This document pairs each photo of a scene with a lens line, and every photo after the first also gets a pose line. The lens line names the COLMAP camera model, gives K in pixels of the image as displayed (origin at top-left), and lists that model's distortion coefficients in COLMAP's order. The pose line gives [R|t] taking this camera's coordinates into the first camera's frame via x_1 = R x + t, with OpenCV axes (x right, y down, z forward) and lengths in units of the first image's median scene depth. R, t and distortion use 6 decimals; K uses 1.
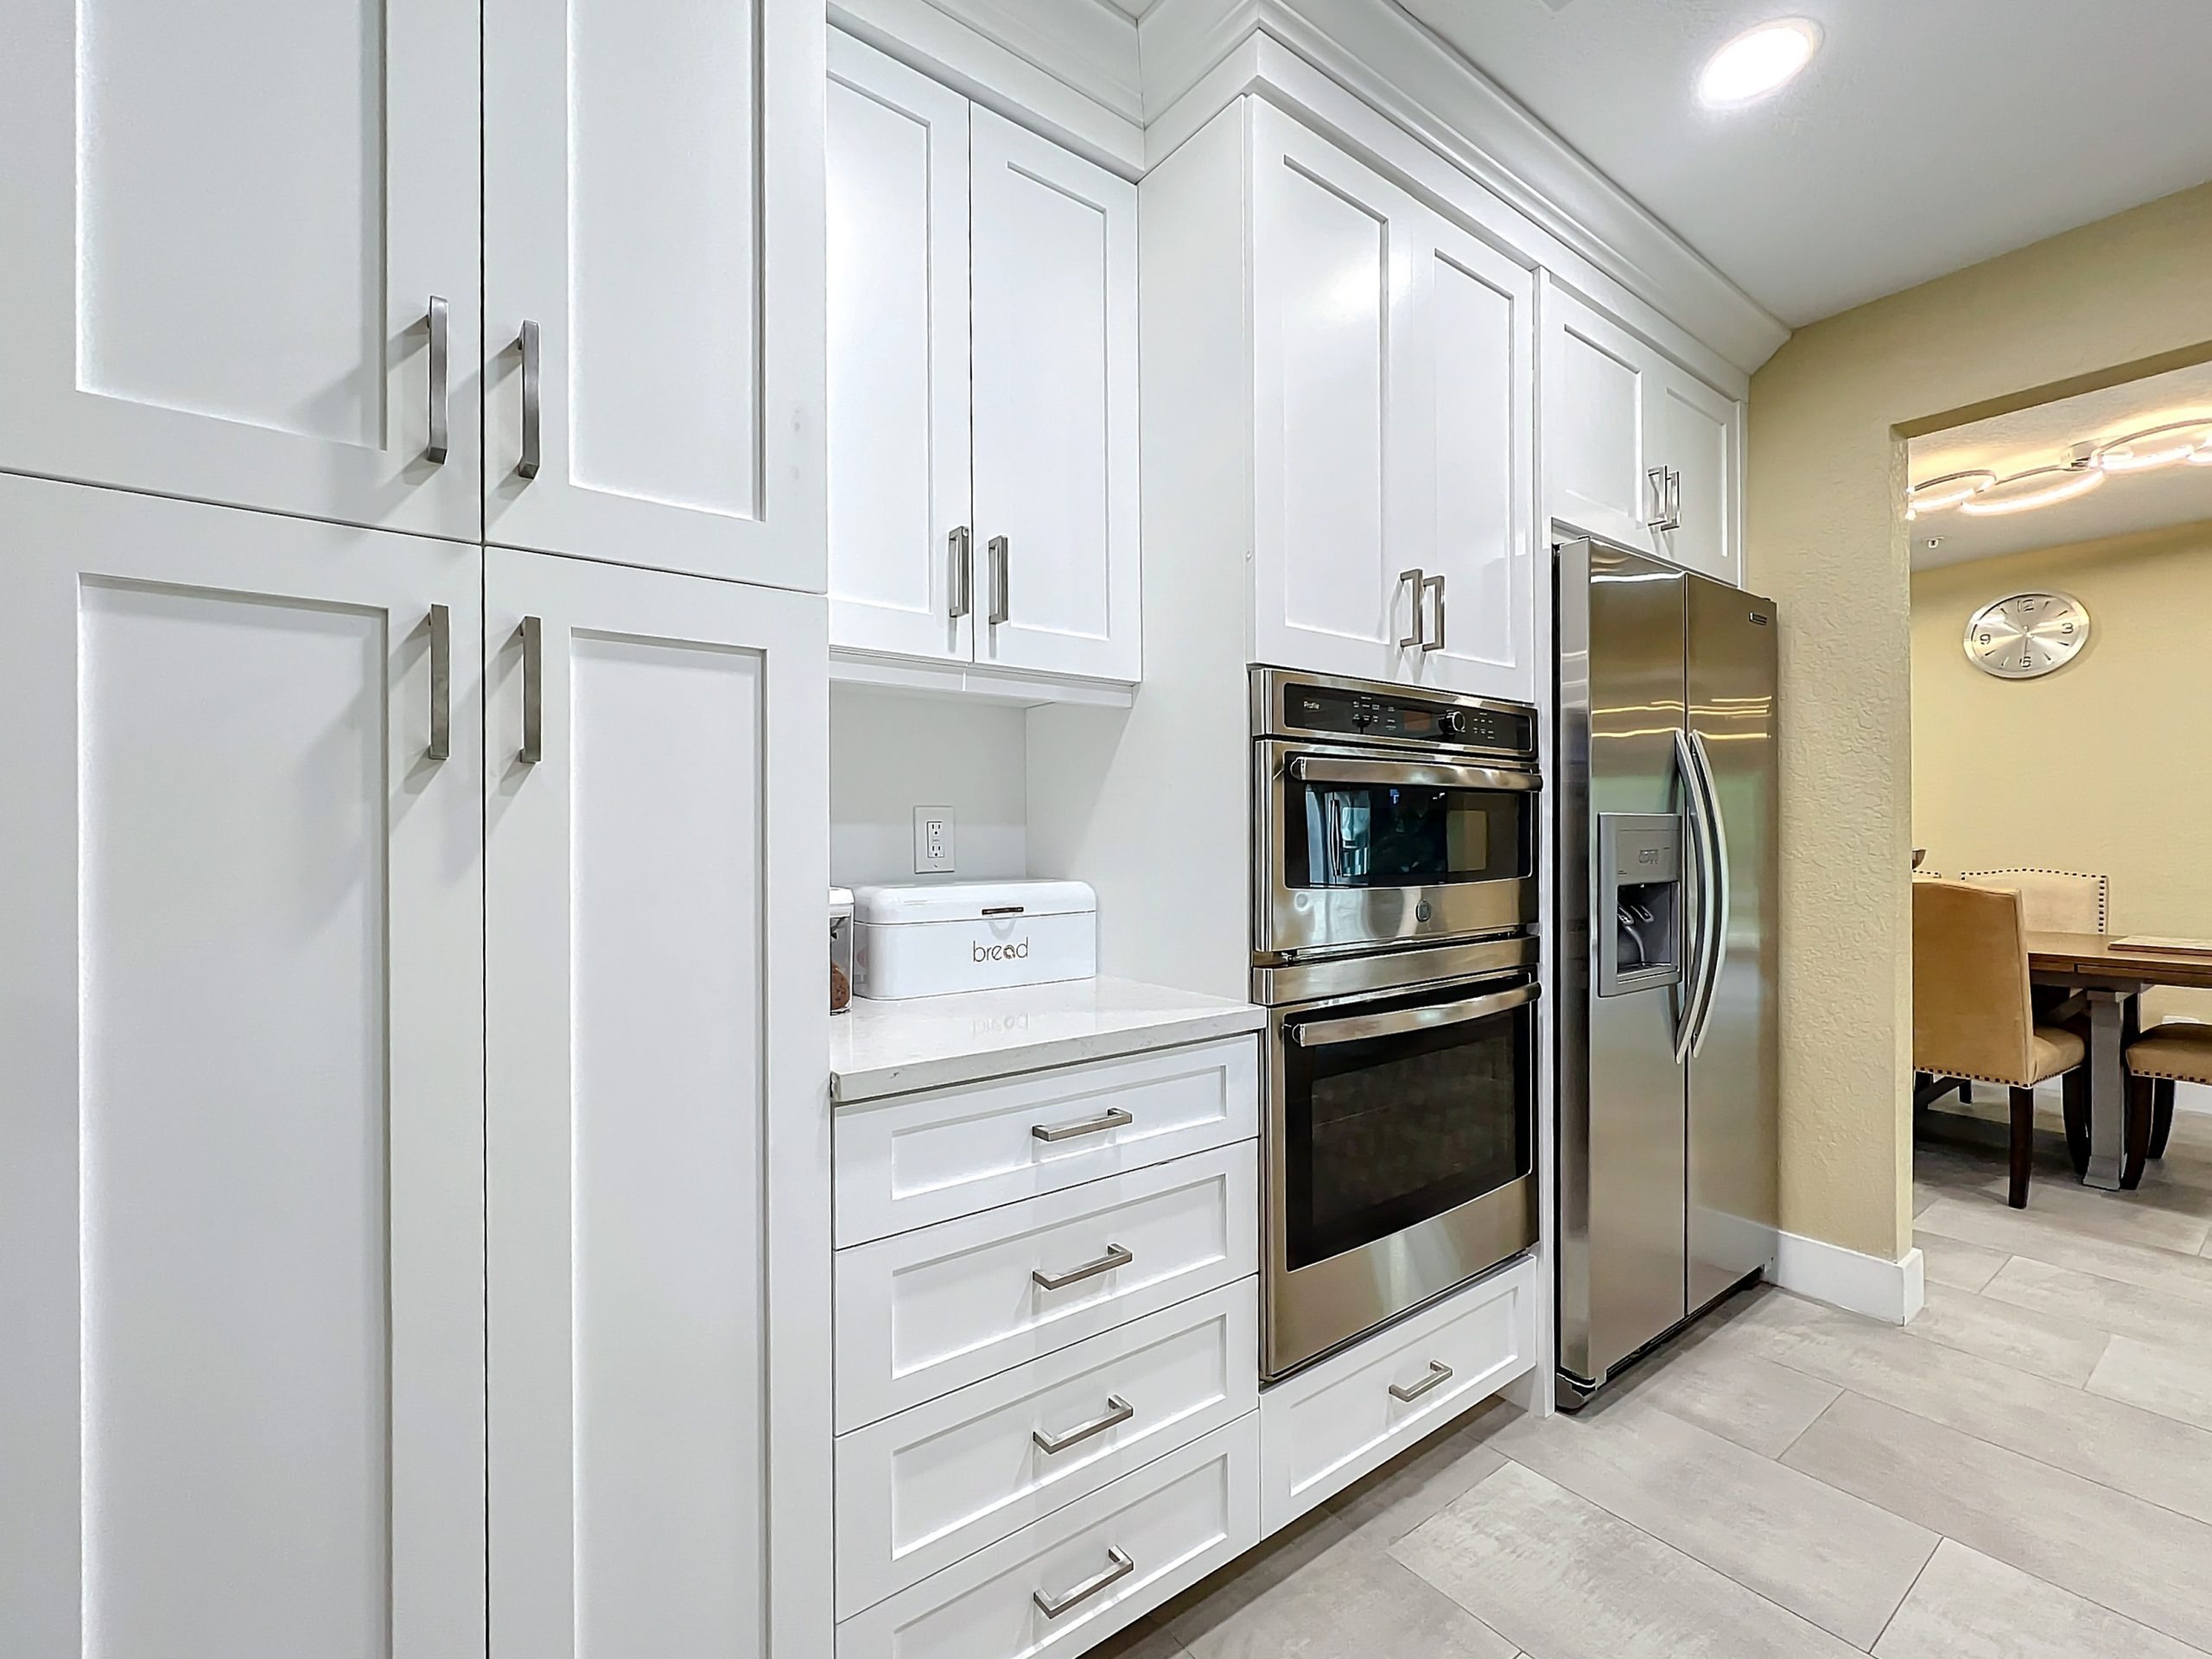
lens RADIAL K [[934.9, 0, 1069.3], [0, 934.9, 838.0], [0, 0, 1]] dist [-0.003381, 0.000405]
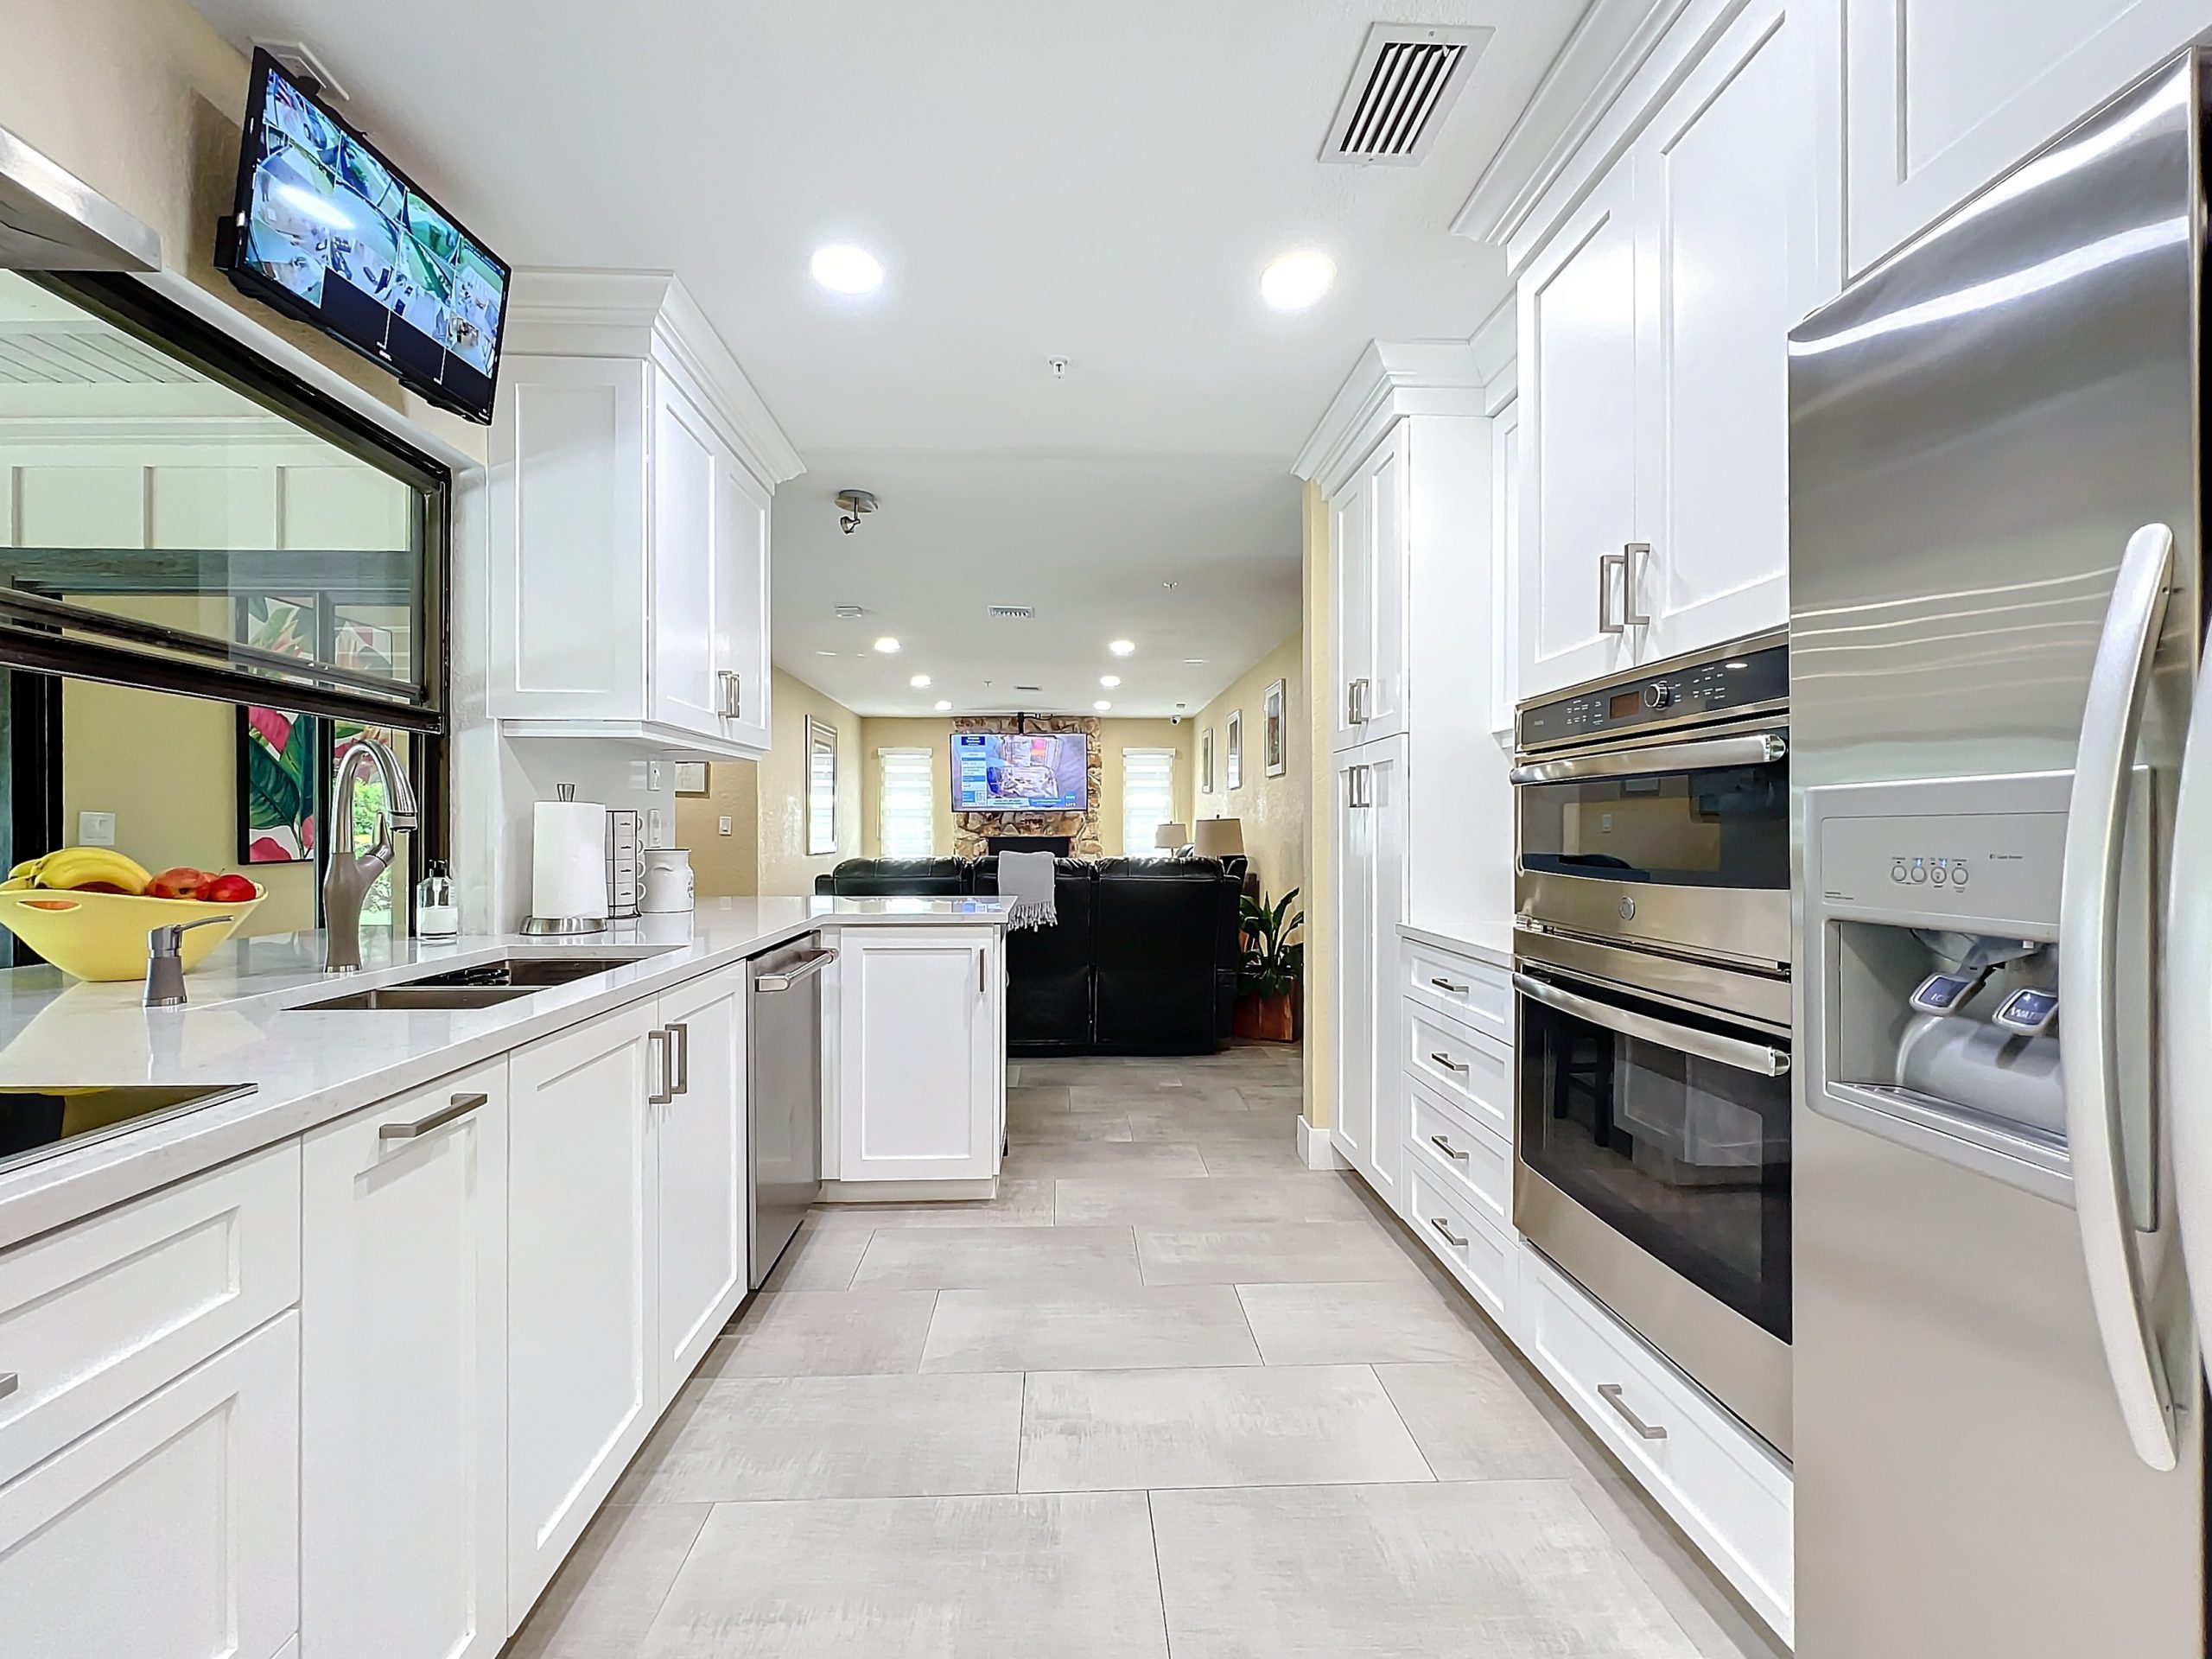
lens RADIAL K [[934.9, 0, 1100.2], [0, 934.9, 829.5], [0, 0, 1]] dist [-0.003381, 0.000405]
pose [[-0.550440, 0.001798, -0.834873, 1.276688], [0.009494, 0.999947, -0.004106, -0.002100], [0.834821, -0.010186, -0.550427, 0.947785]]
